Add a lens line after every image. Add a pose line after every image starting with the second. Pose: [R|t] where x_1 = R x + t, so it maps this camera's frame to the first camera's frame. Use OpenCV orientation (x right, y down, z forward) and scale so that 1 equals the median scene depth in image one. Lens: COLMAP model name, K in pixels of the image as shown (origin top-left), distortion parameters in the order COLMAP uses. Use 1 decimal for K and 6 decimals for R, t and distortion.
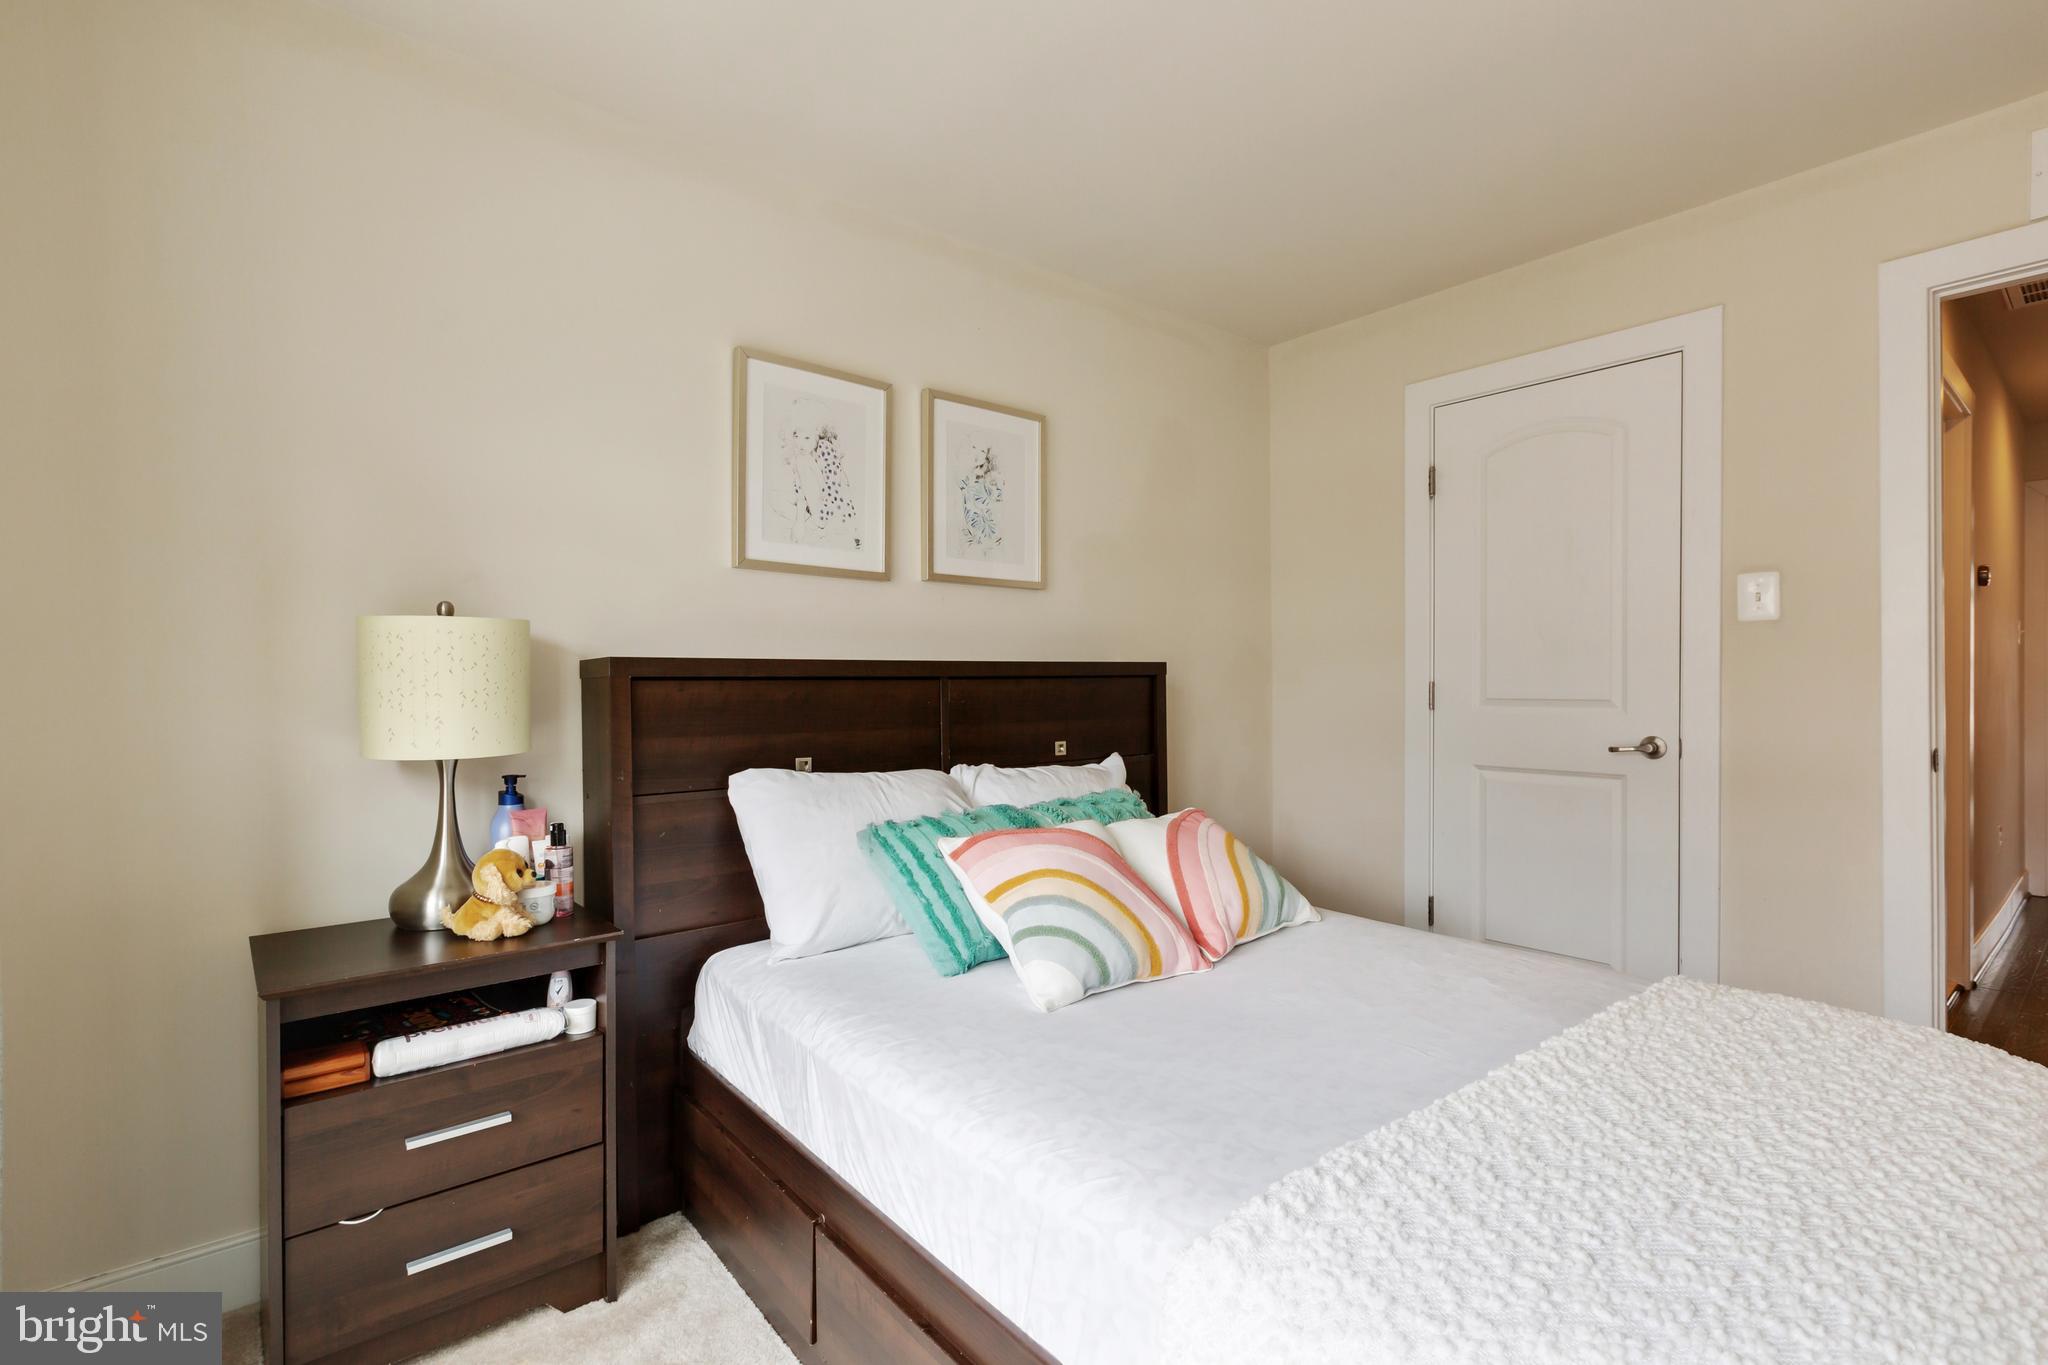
lens RADIAL K [[926.7, 0, 1028.8], [0, 926.7, 684.9], [0, 0, 1]] dist [0.007195, -0.002725]
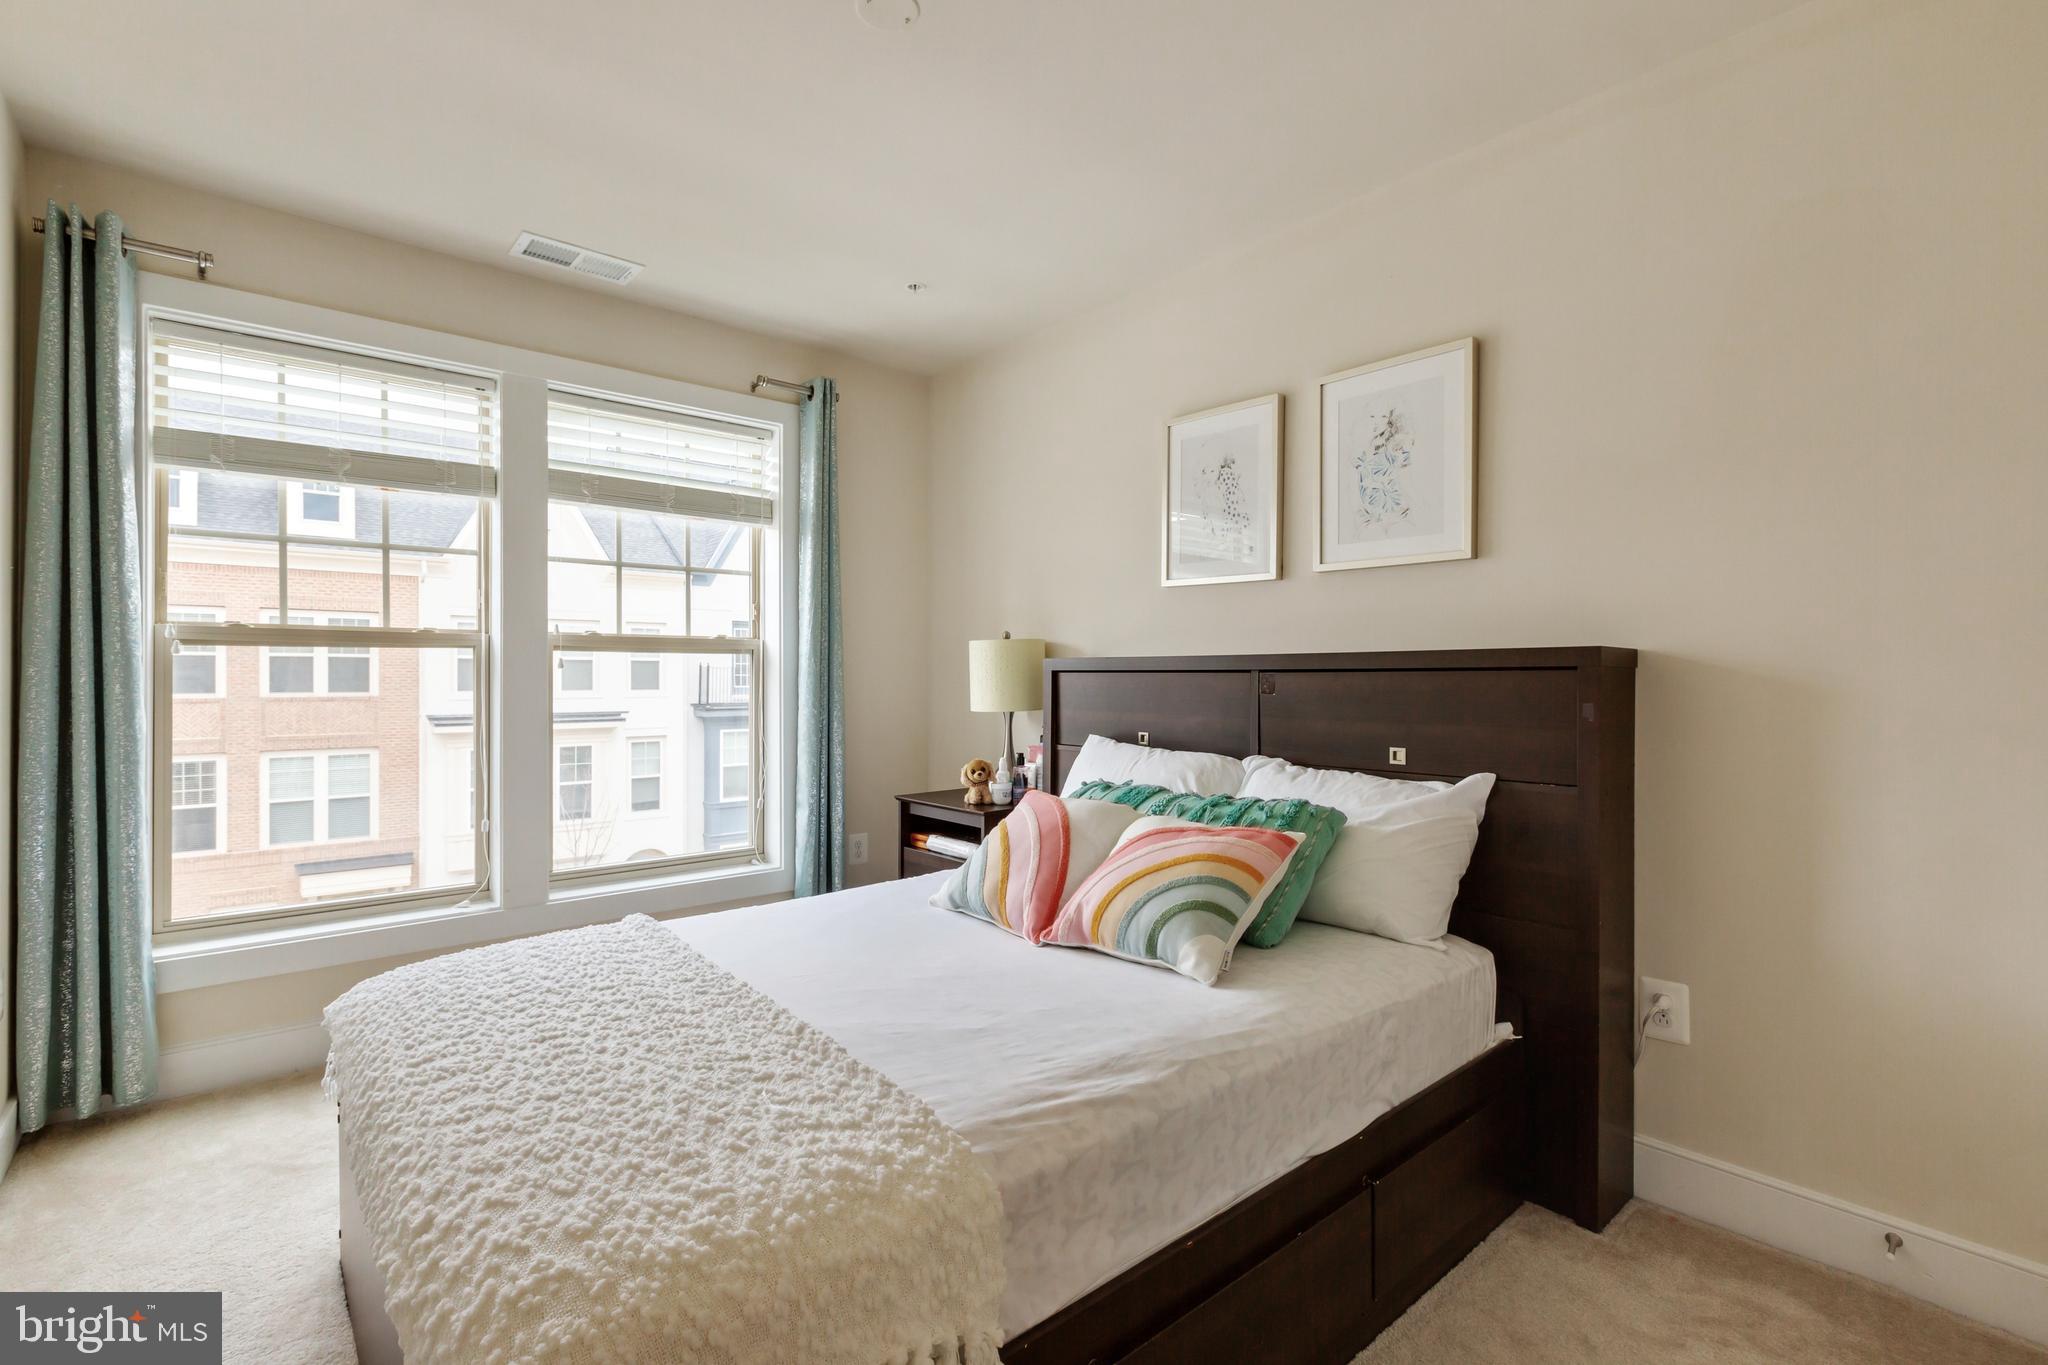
lens RADIAL K [[926.7, 0, 1029.4], [0, 926.7, 675.3], [0, 0, 1]] dist [0.007195, -0.002725]
pose [[0.031108, 0.009097, -0.999475, 0.841832], [-0.001826, 0.999957, 0.009045, -0.010555], [0.999514, 0.001544, 0.031124, 0.637180]]
